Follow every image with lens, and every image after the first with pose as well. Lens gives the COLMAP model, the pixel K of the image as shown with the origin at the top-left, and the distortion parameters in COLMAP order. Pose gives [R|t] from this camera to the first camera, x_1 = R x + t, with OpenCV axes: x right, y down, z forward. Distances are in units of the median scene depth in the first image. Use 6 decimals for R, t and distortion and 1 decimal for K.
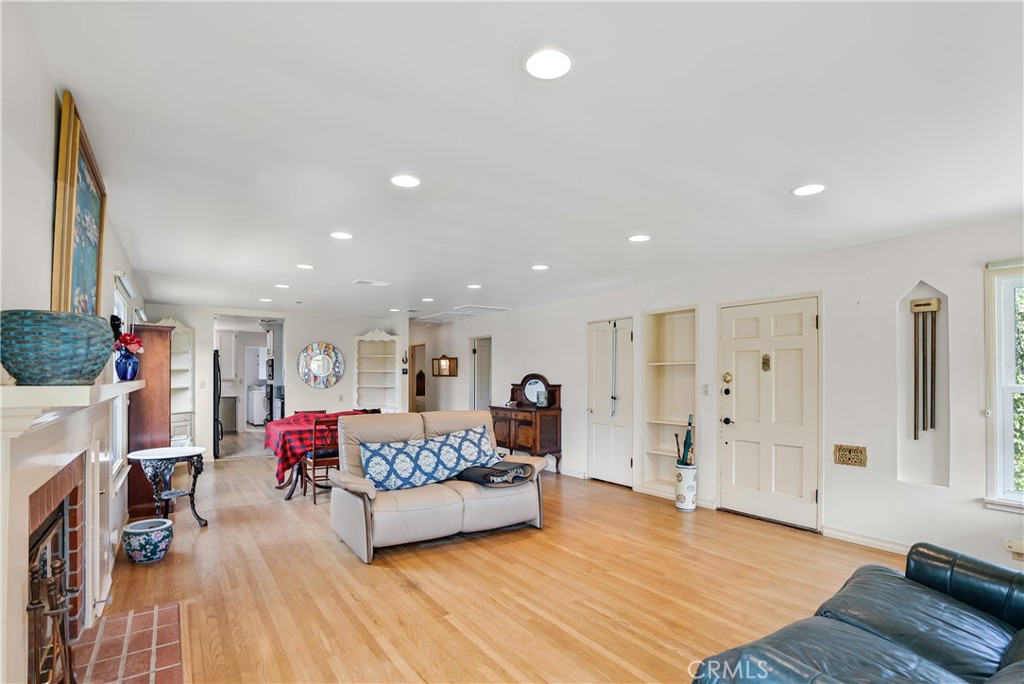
lens RADIAL K [[492.1, 0, 508.9], [0, 492.1, 385.1], [0, 0, 1]] dist [-0.037062, 0.000966]
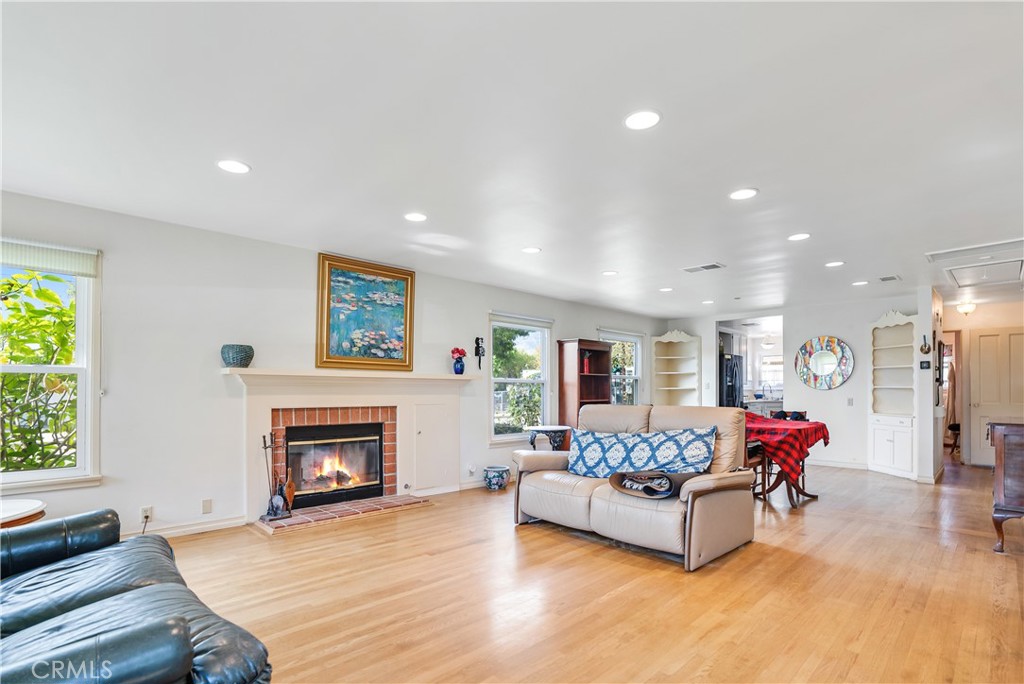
lens RADIAL K [[492.1, 0, 508.9], [0, 492.1, 385.1], [0, 0, 1]] dist [-0.037062, 0.000966]
pose [[0.170812, -0.014544, -0.985196, 0.706441], [-0.012182, 0.999783, -0.016871, 0.037963], [0.985228, 0.014883, 0.170597, 0.613441]]
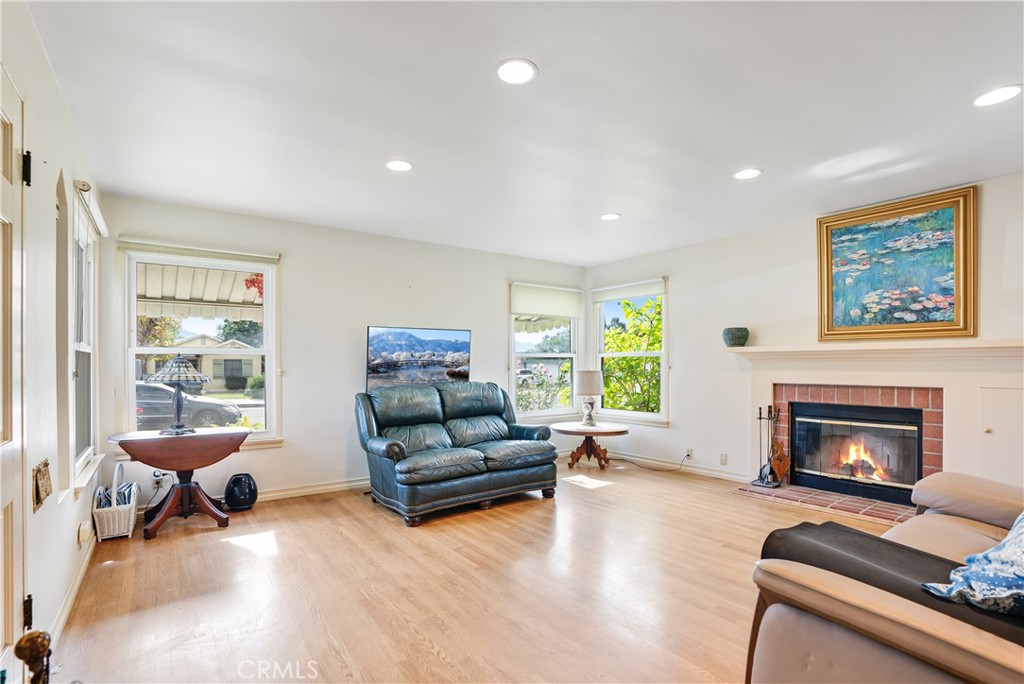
lens RADIAL K [[495.7, 0, 512.4], [0, 495.7, 363.6], [0, 0, 1]] dist [-0.054501, 0.000394]
pose [[-0.999435, -0.000722, -0.033612, 0.258528], [-0.000997, 0.999966, 0.008171, 0.024677], [0.033605, 0.008200, -0.999402, 1.321330]]
